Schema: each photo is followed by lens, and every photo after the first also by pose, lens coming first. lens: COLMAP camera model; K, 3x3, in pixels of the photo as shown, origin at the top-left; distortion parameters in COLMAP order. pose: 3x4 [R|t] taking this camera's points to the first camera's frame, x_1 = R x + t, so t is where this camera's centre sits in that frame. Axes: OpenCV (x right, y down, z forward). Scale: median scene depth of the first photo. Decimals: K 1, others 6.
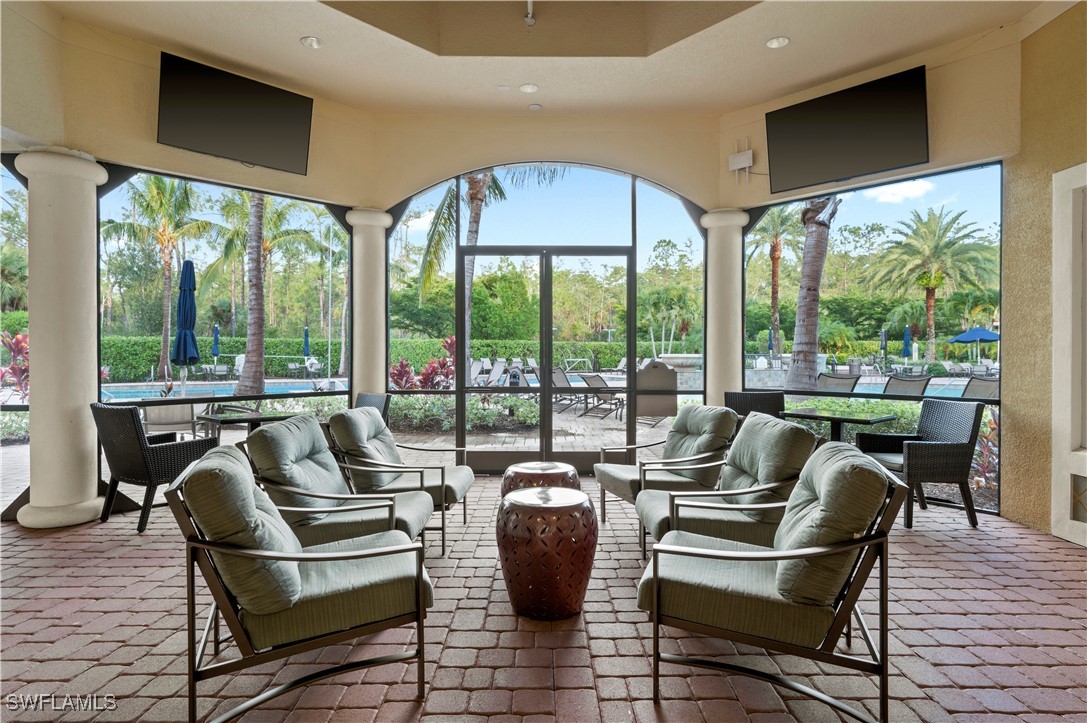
lens RADIAL K [[590.9, 0, 543.5], [0, 590.9, 361.5], [0, 0, 1]] dist [0.000279, 0.000137]
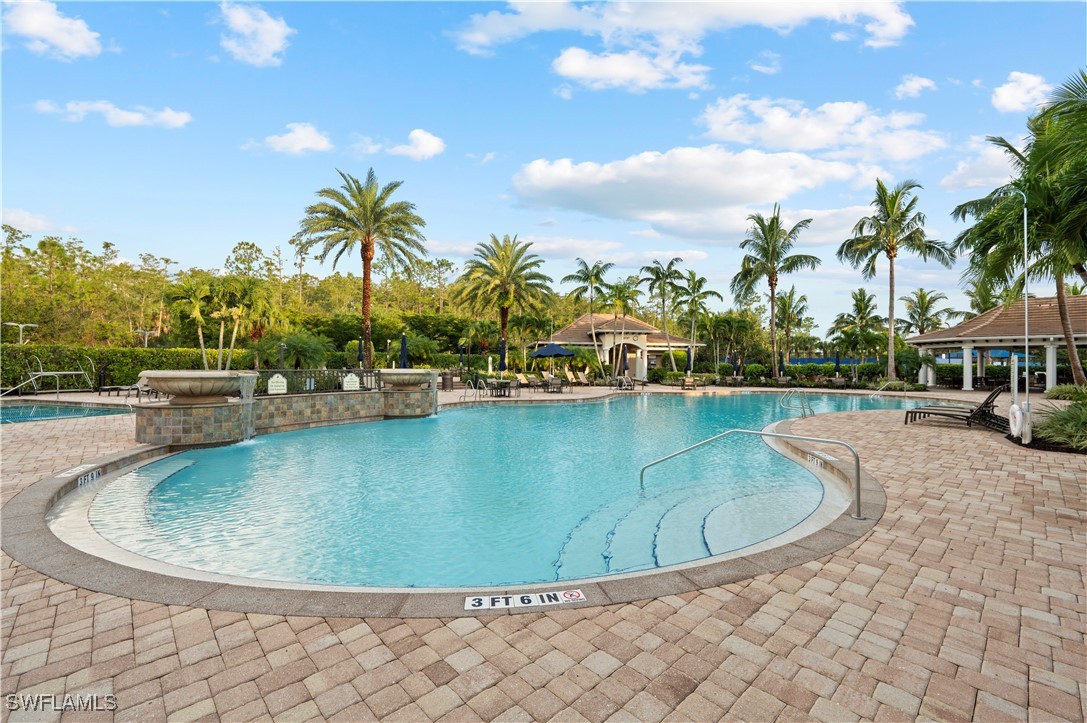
lens RADIAL K [[462.7, 0, 543.5], [0, 462.7, 361.5], [0, 0, 1]] dist [-0.000553, -0.000060]
pose [[0.731878, 0.011505, 0.681339, 0.108105], [-0.001120, 0.999876, -0.015682, -0.008668], [-0.681435, 0.010714, 0.731800, 0.295237]]
